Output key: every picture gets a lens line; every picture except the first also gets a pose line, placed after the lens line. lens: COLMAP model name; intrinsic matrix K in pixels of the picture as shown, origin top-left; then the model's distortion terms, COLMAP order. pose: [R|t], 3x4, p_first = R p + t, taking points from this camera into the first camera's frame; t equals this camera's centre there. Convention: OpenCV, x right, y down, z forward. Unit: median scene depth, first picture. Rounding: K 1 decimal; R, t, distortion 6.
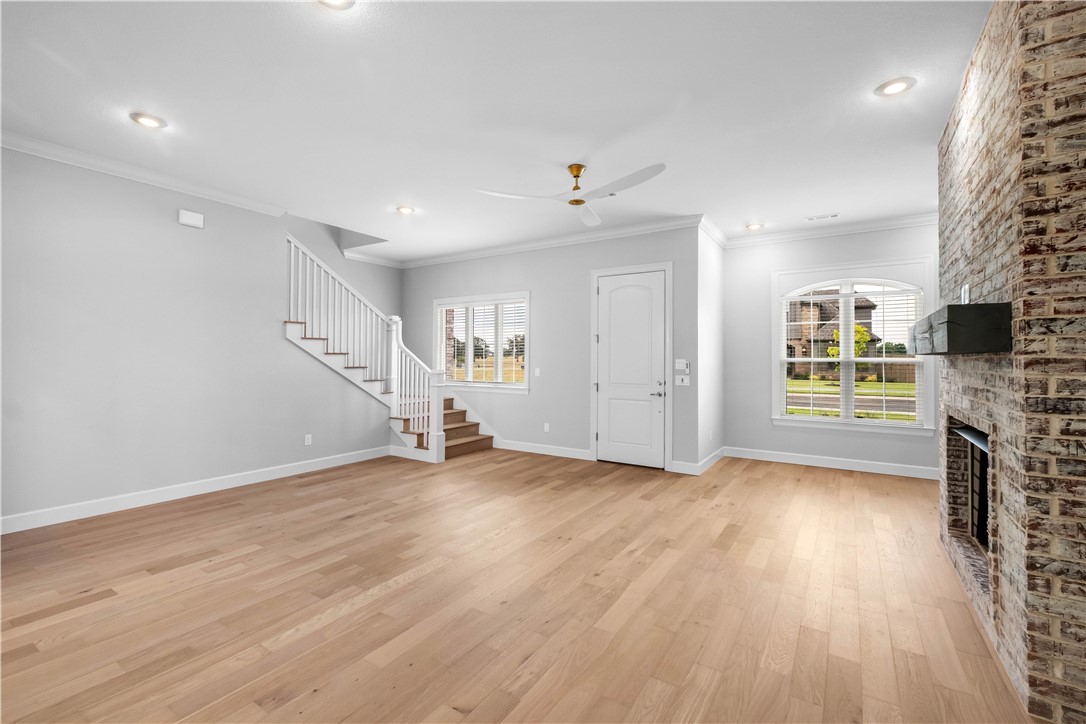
lens RADIAL K [[473.6, 0, 541.7], [0, 473.6, 352.8], [0, 0, 1]] dist [0.004710, 0.000168]
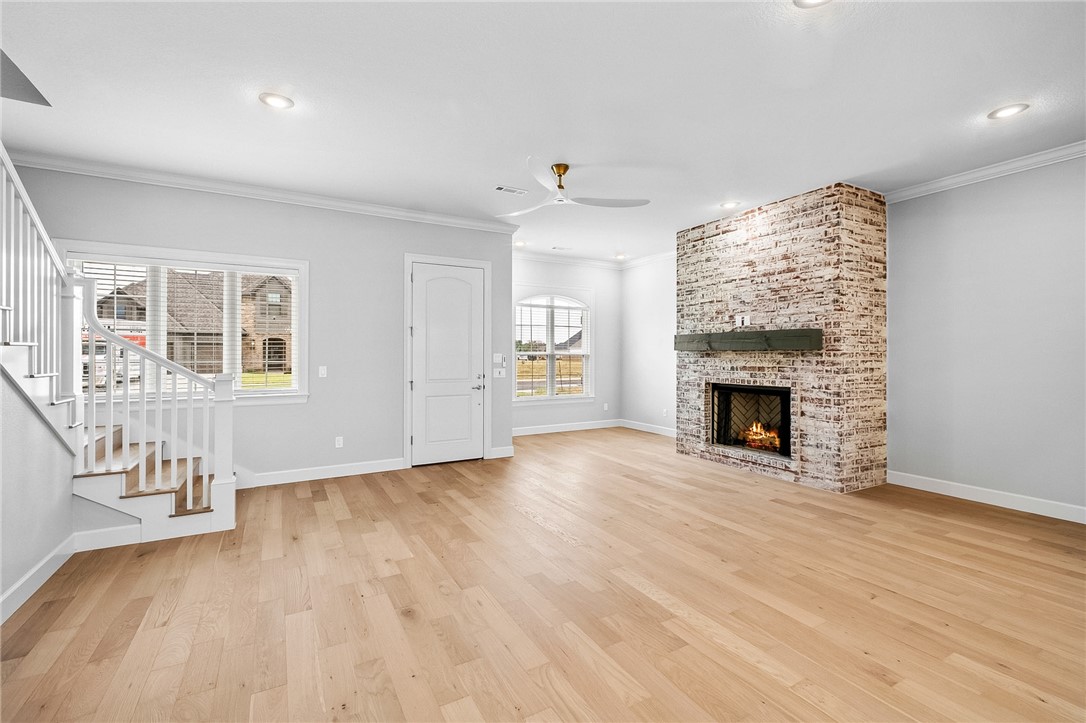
lens RADIAL K [[476.7, 0, 544.1], [0, 476.7, 354.9], [0, 0, 1]] dist [0.004642, -0.000230]
pose [[0.455602, -0.008107, 0.890147, -0.770271], [-0.007956, 0.999882, 0.013178, 0.001663], [-0.890148, -0.013086, 0.455484, 0.497505]]
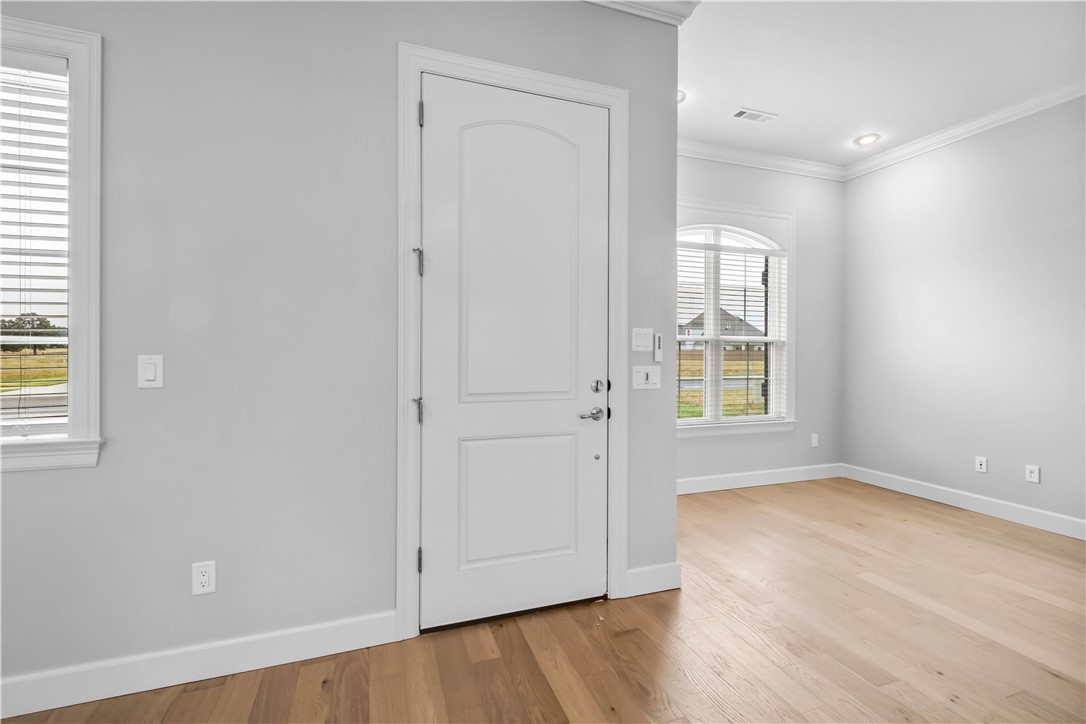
lens RADIAL K [[473.6, 0, 536.2], [0, 473.6, 351.9], [0, 0, 1]] dist [0.004710, 0.000168]
pose [[0.600827, -0.006090, 0.799356, -0.129380], [-0.008446, 0.999867, 0.013967, 0.036822], [-0.799334, -0.015143, 0.600696, 1.000443]]
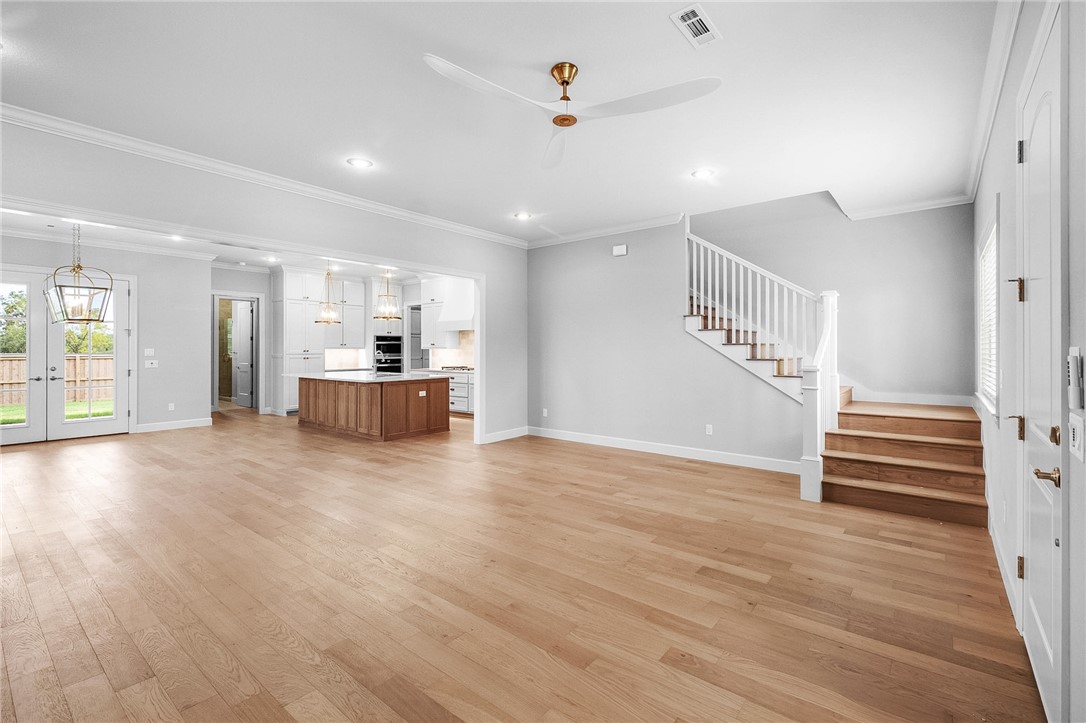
lens RADIAL K [[476.7, 0, 549.4], [0, 476.7, 353.4], [0, 0, 1]] dist [0.004642, -0.000230]
pose [[-0.098008, 0.002131, -0.995183, 0.680526], [0.013096, 0.999914, 0.000851, 0.017446], [0.995099, -0.012949, -0.098027, 0.928894]]
